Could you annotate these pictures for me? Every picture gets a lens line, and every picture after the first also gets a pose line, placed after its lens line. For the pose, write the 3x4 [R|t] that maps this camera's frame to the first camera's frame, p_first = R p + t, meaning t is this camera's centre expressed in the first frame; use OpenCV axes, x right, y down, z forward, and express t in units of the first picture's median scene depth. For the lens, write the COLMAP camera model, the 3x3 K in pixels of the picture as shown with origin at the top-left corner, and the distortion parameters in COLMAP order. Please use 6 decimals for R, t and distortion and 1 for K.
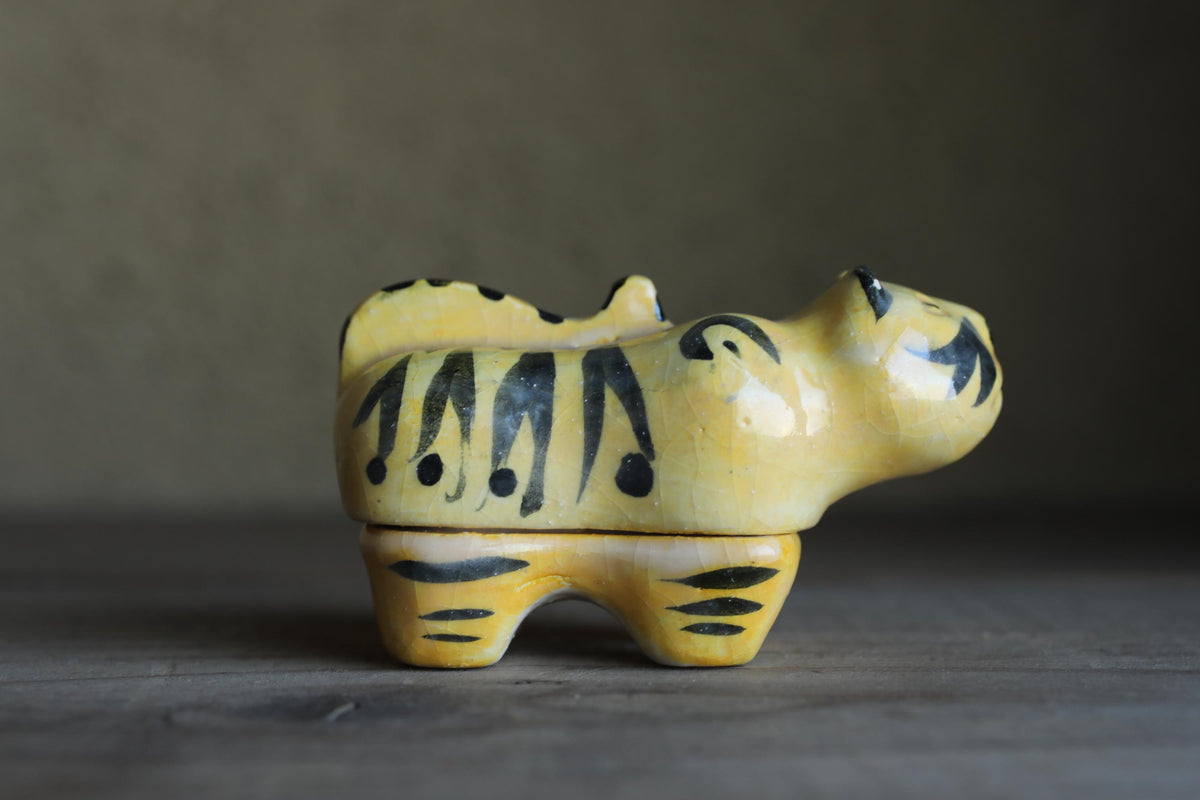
lens RADIAL K [[2092.9, 0, 600.0], [0, 2092.9, 400.0], [0, 0, 1]] dist [0.017017, 0.007945]
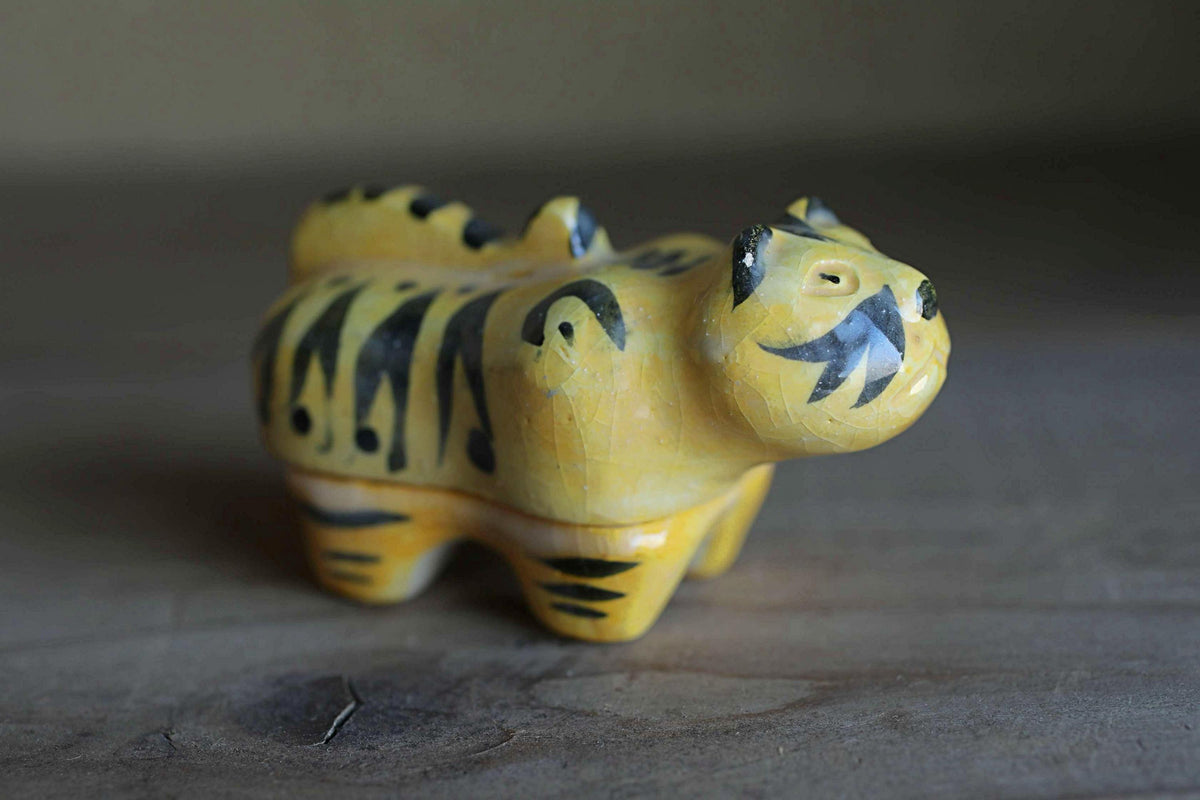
lens RADIAL K [[2092.9, 0, 600.0], [0, 2092.9, 400.0], [0, 0, 1]] dist [0.017017, 0.007945]
pose [[0.877886, 0.119863, -0.463627, 0.499616], [0.029374, 0.952866, 0.301967, -0.270120], [0.477969, -0.278711, 0.832986, 0.242767]]
